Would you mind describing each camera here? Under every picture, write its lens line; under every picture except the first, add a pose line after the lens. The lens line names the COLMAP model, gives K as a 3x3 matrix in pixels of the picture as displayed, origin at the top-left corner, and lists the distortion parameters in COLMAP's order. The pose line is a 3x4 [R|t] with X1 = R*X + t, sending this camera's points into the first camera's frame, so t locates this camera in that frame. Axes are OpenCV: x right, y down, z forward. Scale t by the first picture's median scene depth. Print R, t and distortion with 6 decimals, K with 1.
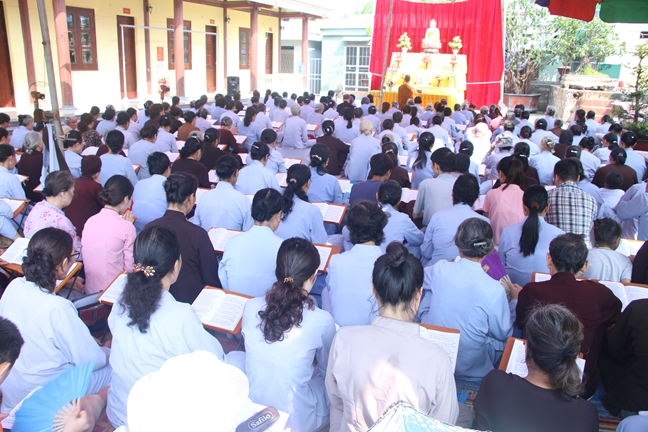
lens RADIAL K [[546.9, 0, 324.8], [0, 546.9, 216.8], [0, 0, 1]] dist [-0.180724, 0.157124]
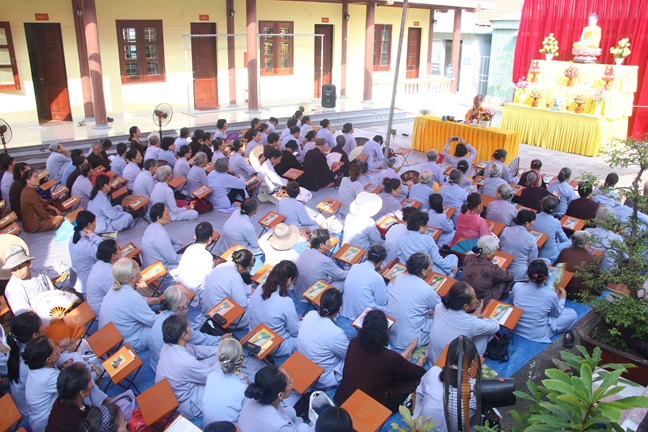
lens RADIAL K [[546.9, 0, 316.5], [0, 546.9, 219.5], [0, 0, 1]] dist [-0.180724, 0.157124]
pose [[0.872537, 0.143937, -0.466862, 0.241384], [-0.117634, 0.989396, 0.085188, -0.112832], [0.474174, -0.019411, 0.880217, 0.202612]]
